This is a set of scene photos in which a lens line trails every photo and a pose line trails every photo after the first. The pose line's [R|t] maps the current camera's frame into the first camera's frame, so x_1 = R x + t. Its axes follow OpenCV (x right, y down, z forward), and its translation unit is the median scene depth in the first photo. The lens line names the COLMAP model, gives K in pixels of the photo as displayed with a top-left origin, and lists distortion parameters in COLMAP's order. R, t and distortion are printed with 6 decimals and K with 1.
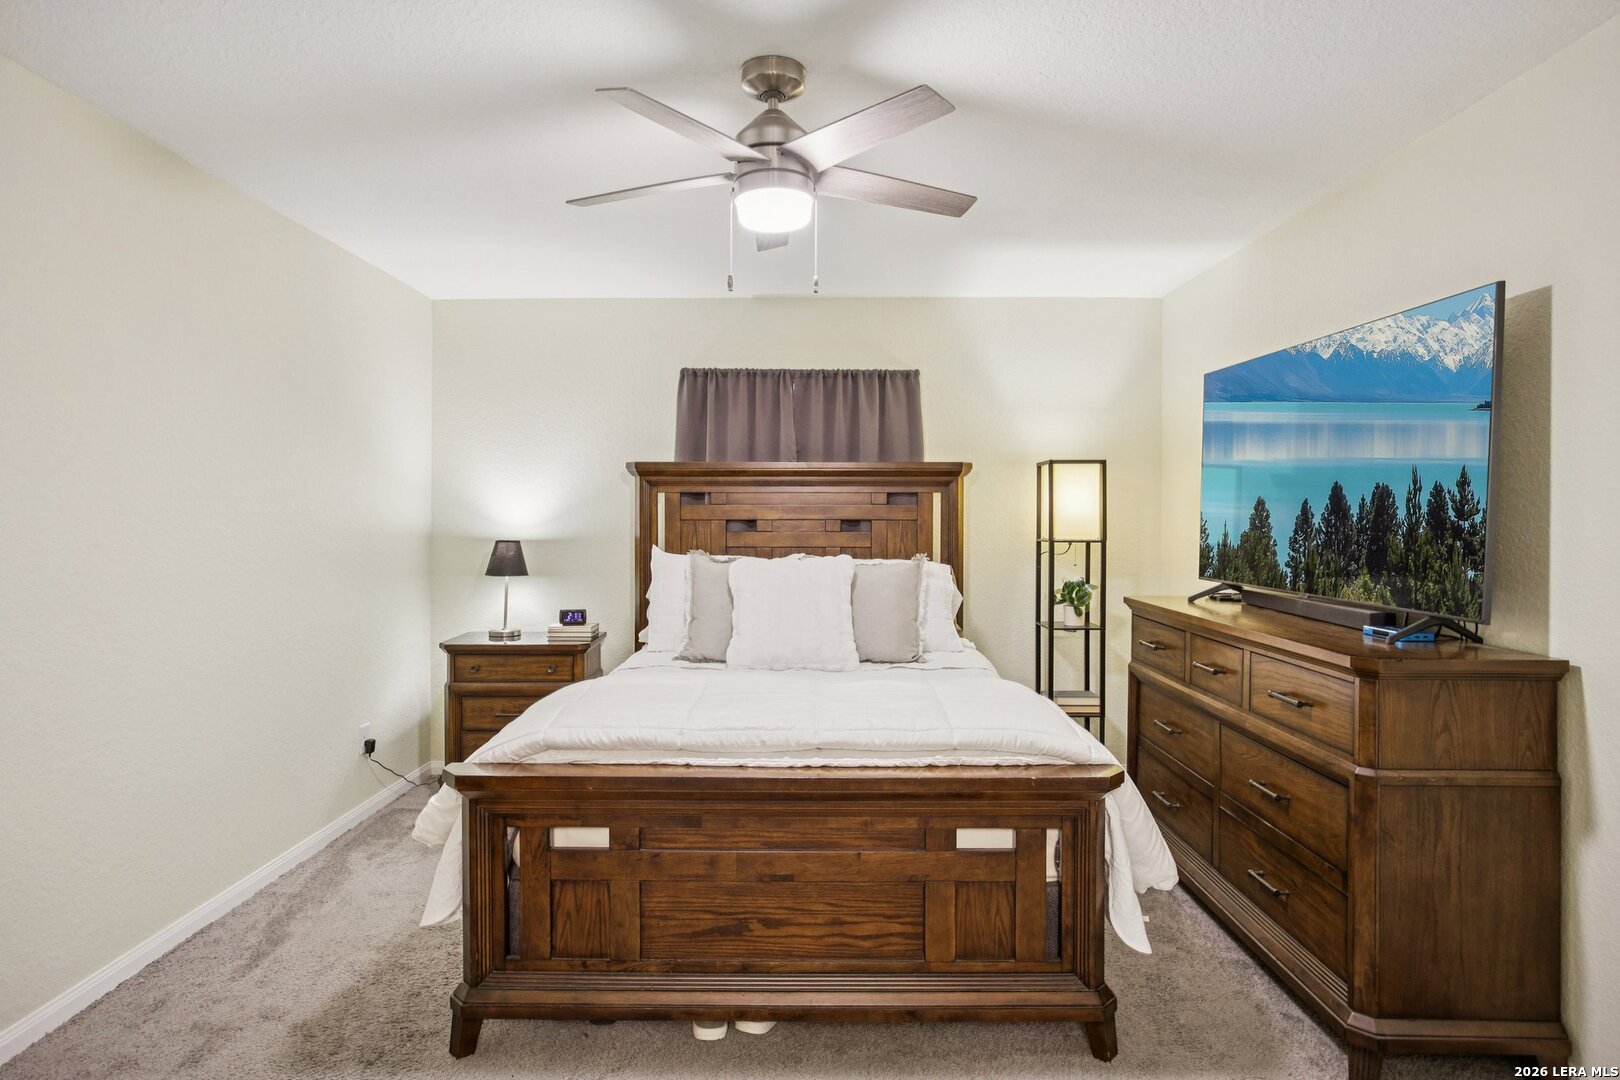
lens RADIAL K [[896.5, 0, 813.4], [0, 896.5, 534.4], [0, 0, 1]] dist [-0.032811, 0.025522]
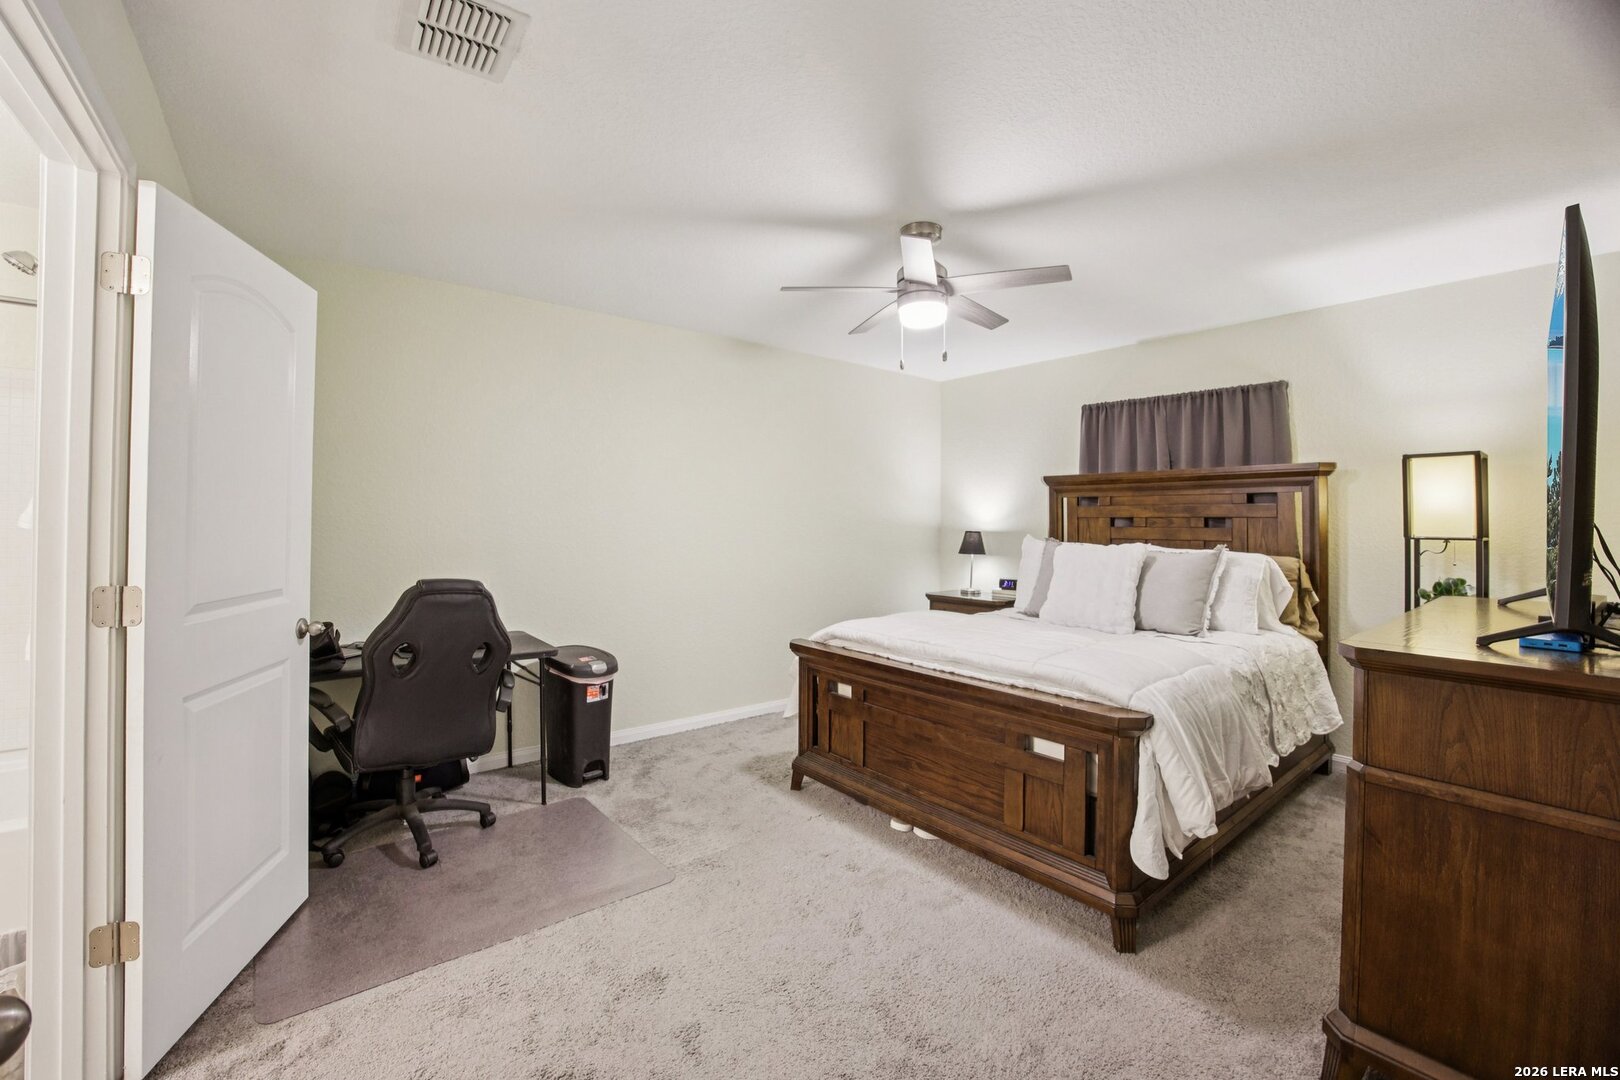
lens RADIAL K [[679.5, 0, 808.6], [0, 679.5, 524.9], [0, 0, 1]] dist [-0.061889, 0.016158]
pose [[0.630746, 0.006268, -0.775964, 0.669010], [-0.022475, 0.999695, -0.010194, 0.024821], [0.775664, 0.023870, 0.630695, 0.080719]]
